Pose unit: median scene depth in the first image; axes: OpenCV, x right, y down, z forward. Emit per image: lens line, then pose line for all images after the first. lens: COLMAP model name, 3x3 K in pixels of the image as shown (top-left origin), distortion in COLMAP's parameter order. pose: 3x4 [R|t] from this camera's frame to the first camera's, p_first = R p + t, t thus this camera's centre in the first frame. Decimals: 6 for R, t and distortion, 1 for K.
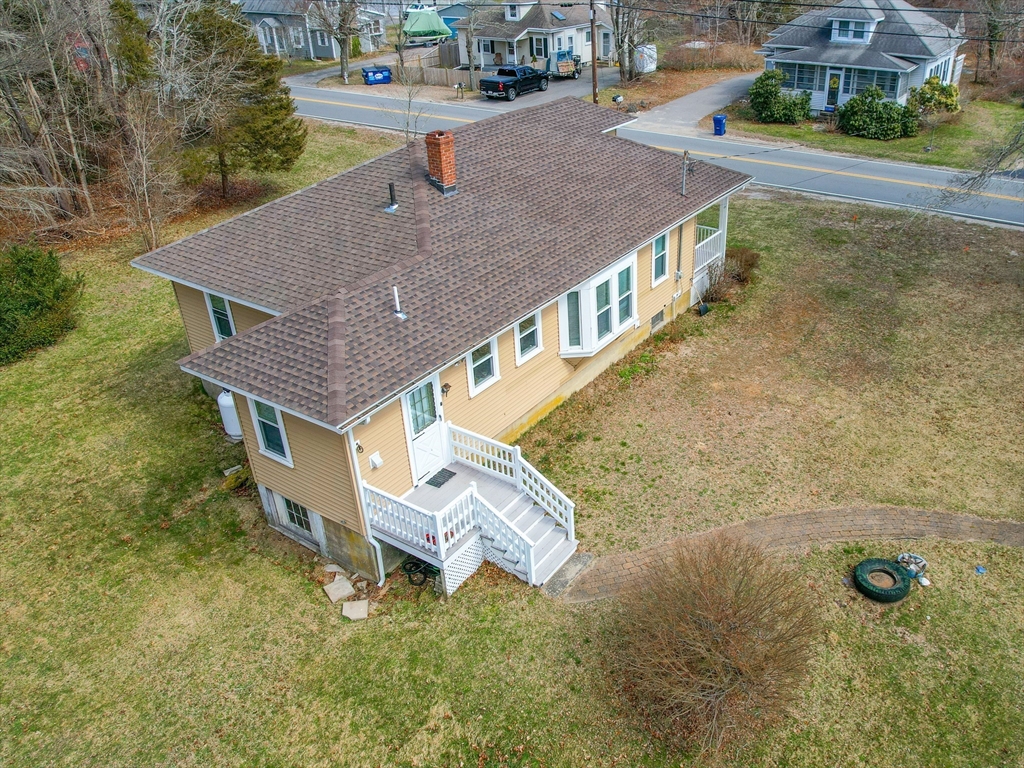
lens RADIAL K [[768.3, 0, 588.8], [0, 768.3, 384.7], [0, 0, 1]] dist [-0.025238, 0.001376]
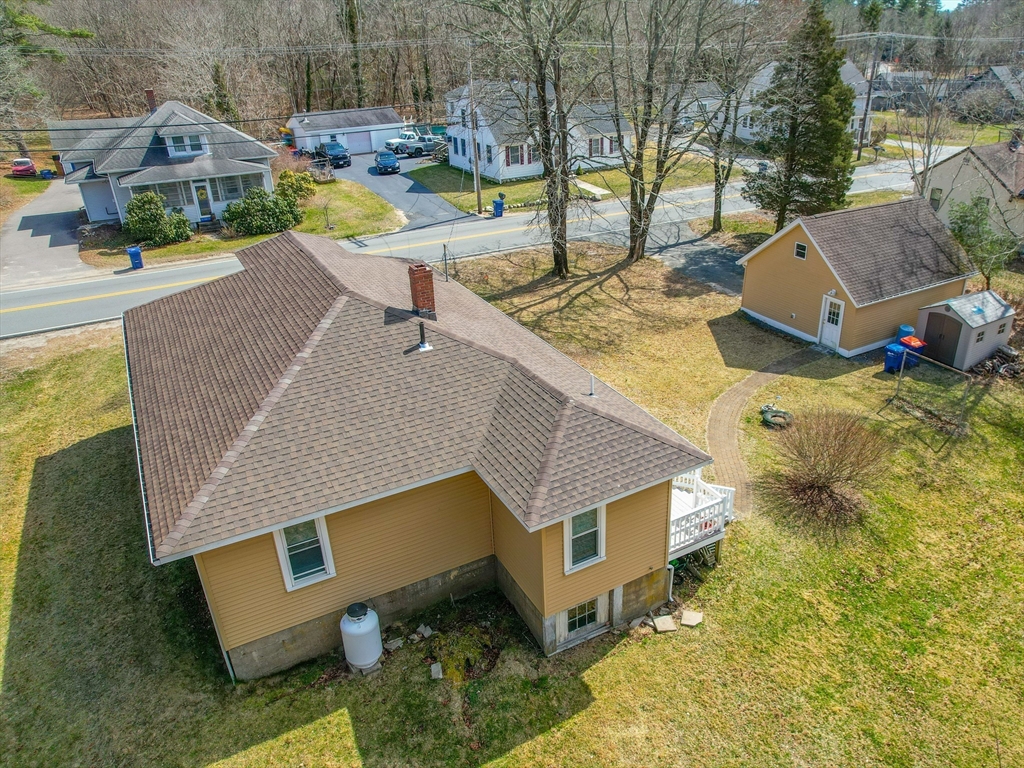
lens RADIAL K [[768.3, 0, 588.8], [0, 768.3, 384.7], [0, 0, 1]] dist [-0.025238, 0.001376]
pose [[0.451306, -0.388455, 0.803384, -0.782917], [0.469690, 0.868889, 0.156276, -0.189838], [-0.758758, 0.306813, 0.574588, 0.203360]]
